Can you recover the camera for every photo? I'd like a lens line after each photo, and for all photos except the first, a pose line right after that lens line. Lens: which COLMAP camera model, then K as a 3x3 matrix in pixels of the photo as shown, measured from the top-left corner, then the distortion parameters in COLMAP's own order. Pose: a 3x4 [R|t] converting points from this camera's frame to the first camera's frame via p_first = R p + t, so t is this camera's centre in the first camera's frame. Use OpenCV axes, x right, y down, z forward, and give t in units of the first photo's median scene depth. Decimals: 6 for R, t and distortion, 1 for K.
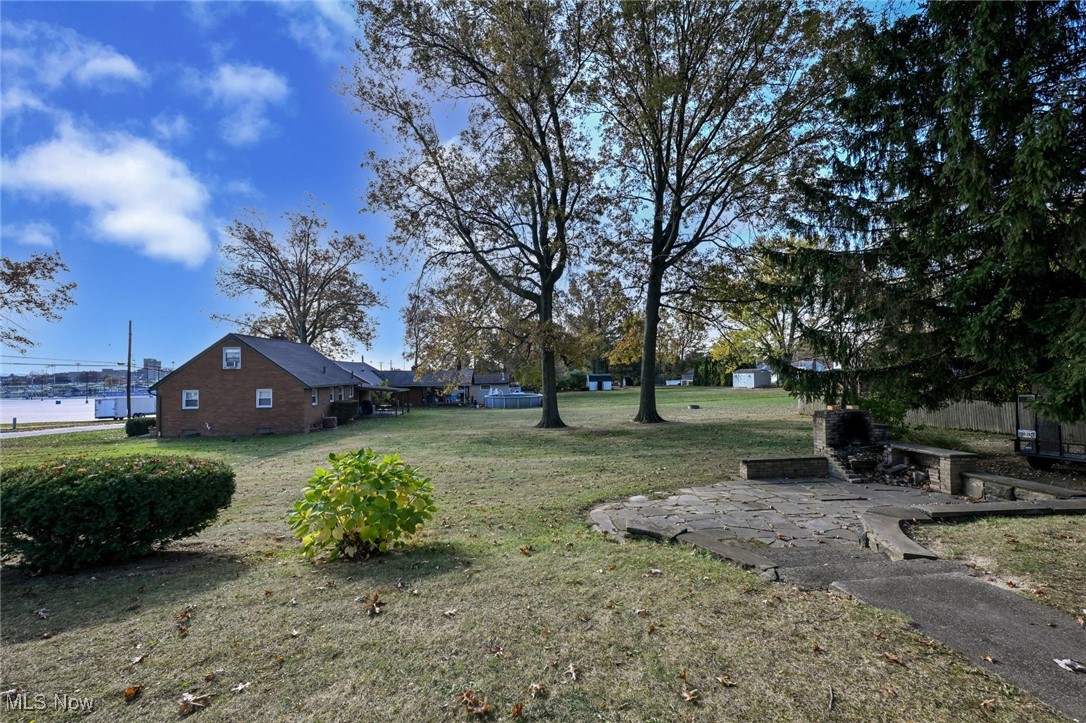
lens RADIAL K [[435.4, 0, 546.5], [0, 435.4, 371.4], [0, 0, 1]] dist [0.002430, -0.000485]
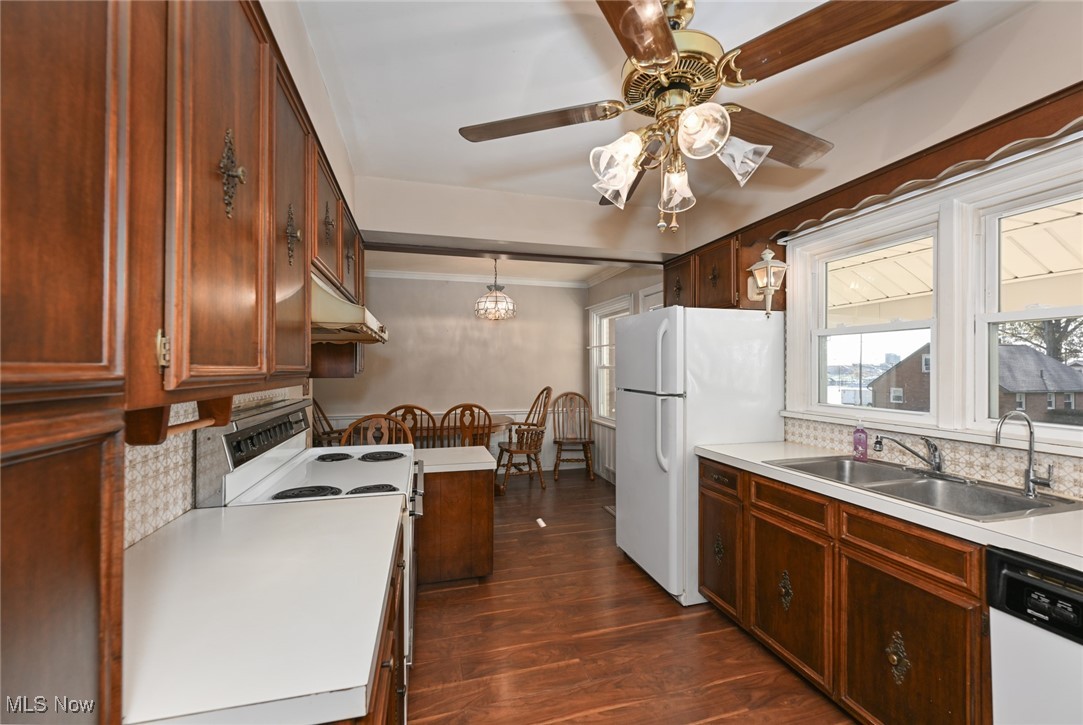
lens RADIAL K [[434.2, 0, 557.9], [0, 434.2, 364.8], [0, 0, 1]] dist [0.002430, -0.000485]
pose [[0.182199, 0.002389, -0.983259, 0.267819], [-0.005833, 0.999982, 0.001349, -0.022406], [0.983244, 0.005489, 0.182210, -0.215729]]
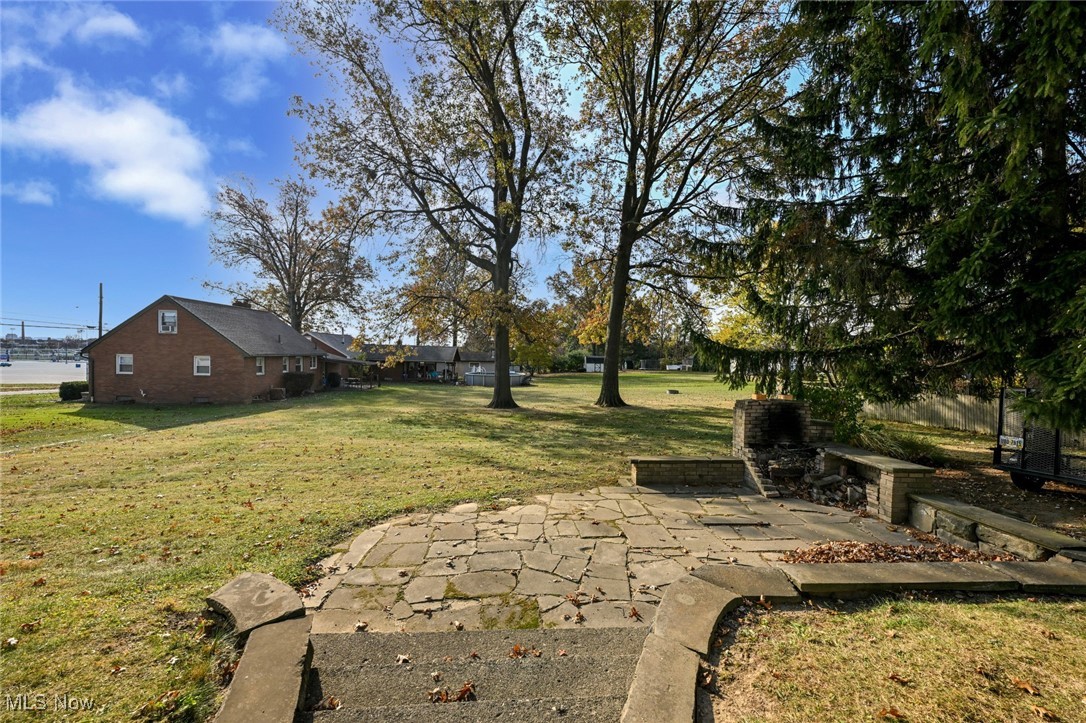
lens RADIAL K [[435.4, 0, 544.1], [0, 435.4, 364.1], [0, 0, 1]] dist [0.002430, -0.000485]
pose [[0.998959, 0.034427, -0.029927, 0.125068], [-0.033589, 0.999042, 0.028067, 0.007667], [0.030865, -0.027032, 0.999158, 0.094273]]
